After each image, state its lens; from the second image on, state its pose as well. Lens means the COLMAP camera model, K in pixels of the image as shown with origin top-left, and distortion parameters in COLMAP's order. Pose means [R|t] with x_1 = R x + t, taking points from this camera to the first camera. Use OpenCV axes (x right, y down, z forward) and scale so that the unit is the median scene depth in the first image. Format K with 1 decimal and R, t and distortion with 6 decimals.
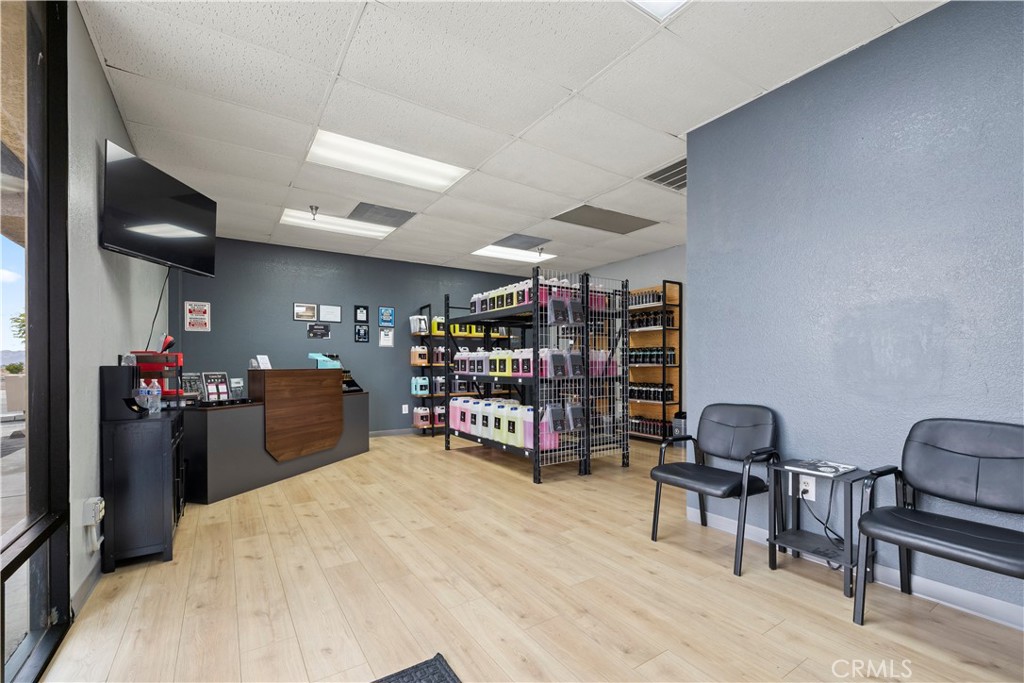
lens RADIAL K [[433.0, 0, 508.8], [0, 433.0, 352.0], [0, 0, 1]] dist [0.002000, 0.000318]
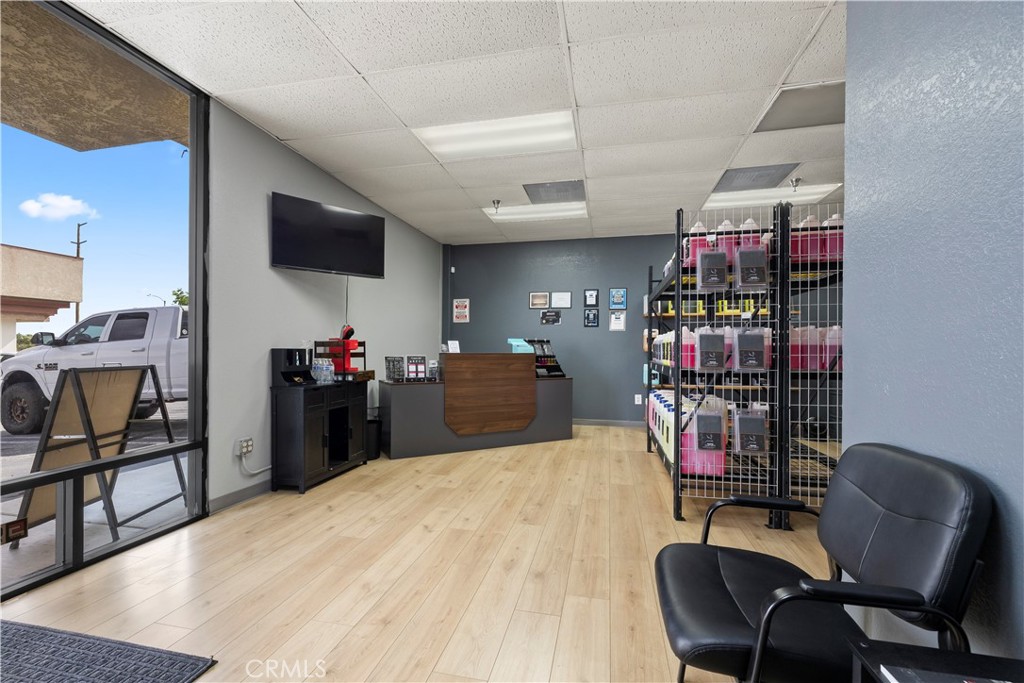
lens RADIAL K [[430.4, 0, 512.0], [0, 430.4, 341.5], [0, 0, 1]] dist [0.000337, -0.000005]
pose [[0.697858, -0.010255, -0.716163, 0.395808], [0.015721, 0.999876, 0.001001, 0.011643], [0.716064, -0.011958, 0.697933, 0.340665]]
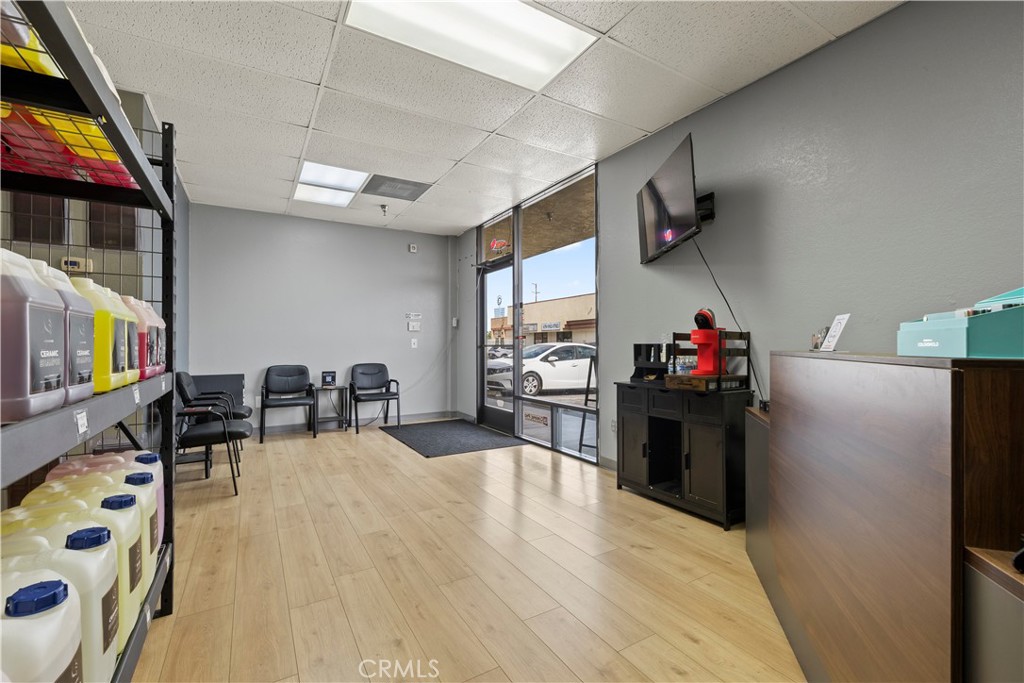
lens RADIAL K [[440.2, 0, 511.4], [0, 440.2, 344.6], [0, 0, 1]] dist [0.001202, 0.000332]
pose [[-0.999148, 0.007045, 0.040659, -0.320690], [0.005846, 0.999547, -0.029535, 0.045785], [-0.040848, -0.029272, -0.998736, 1.507762]]
